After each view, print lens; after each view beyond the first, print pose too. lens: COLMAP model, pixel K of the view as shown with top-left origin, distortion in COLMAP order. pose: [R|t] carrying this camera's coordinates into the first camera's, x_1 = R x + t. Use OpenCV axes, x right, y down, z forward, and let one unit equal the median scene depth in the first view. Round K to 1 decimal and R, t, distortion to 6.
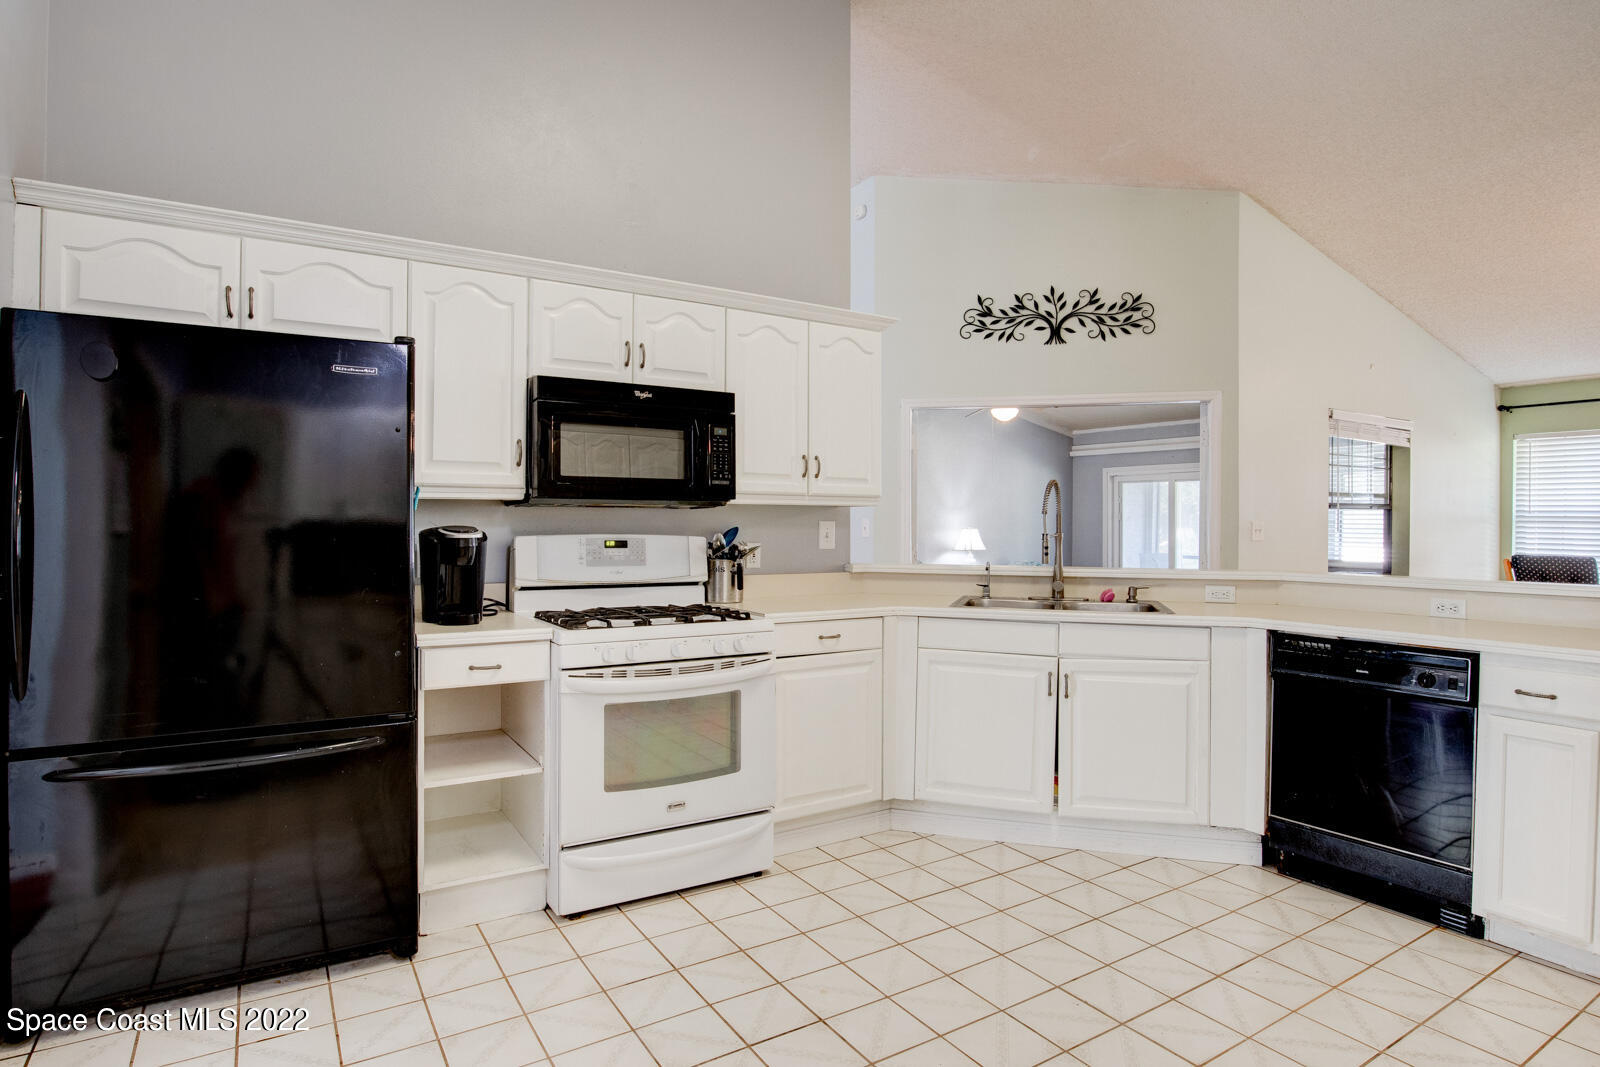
lens RADIAL K [[838.3, 0, 785.3], [0, 838.3, 536.9], [0, 0, 1]] dist [-0.033554, 0.007945]
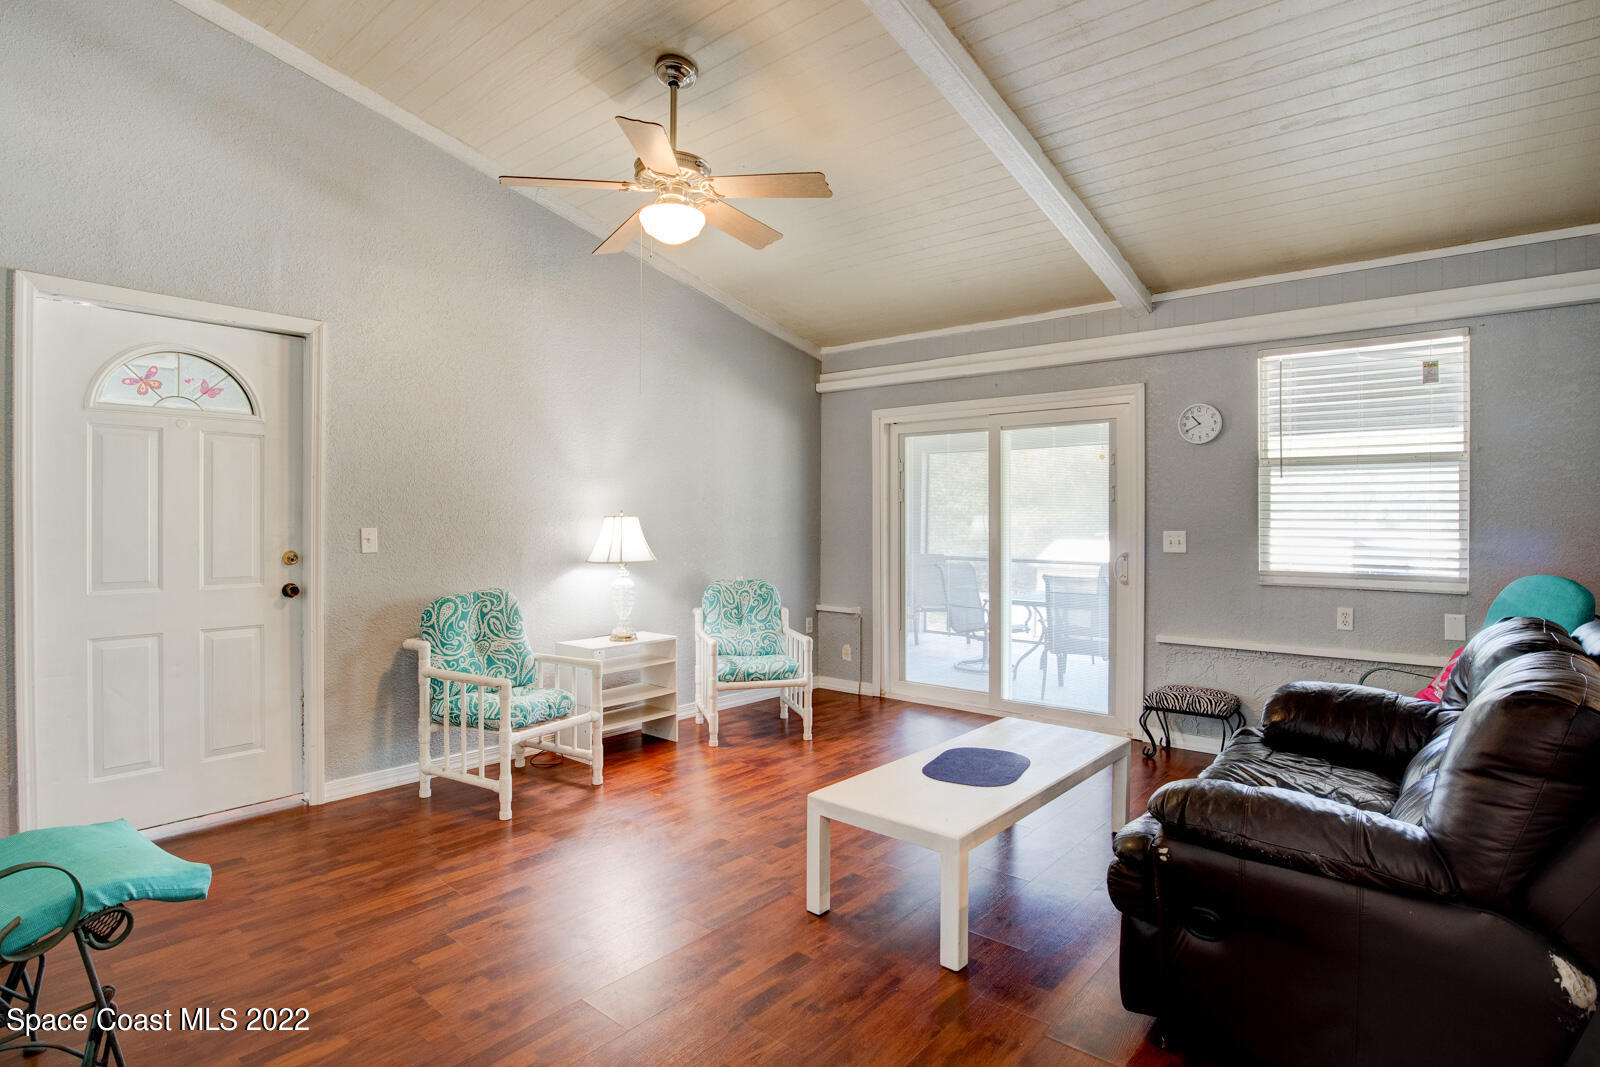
lens RADIAL K [[838.3, 0, 797.3], [0, 838.3, 526.0], [0, 0, 1]] dist [-0.033554, 0.007945]
pose [[0.948256, -0.006328, 0.317443, 0.151762], [0.009949, 0.999903, -0.009785, 0.001538], [-0.317350, 0.012437, 0.948227, 0.479759]]
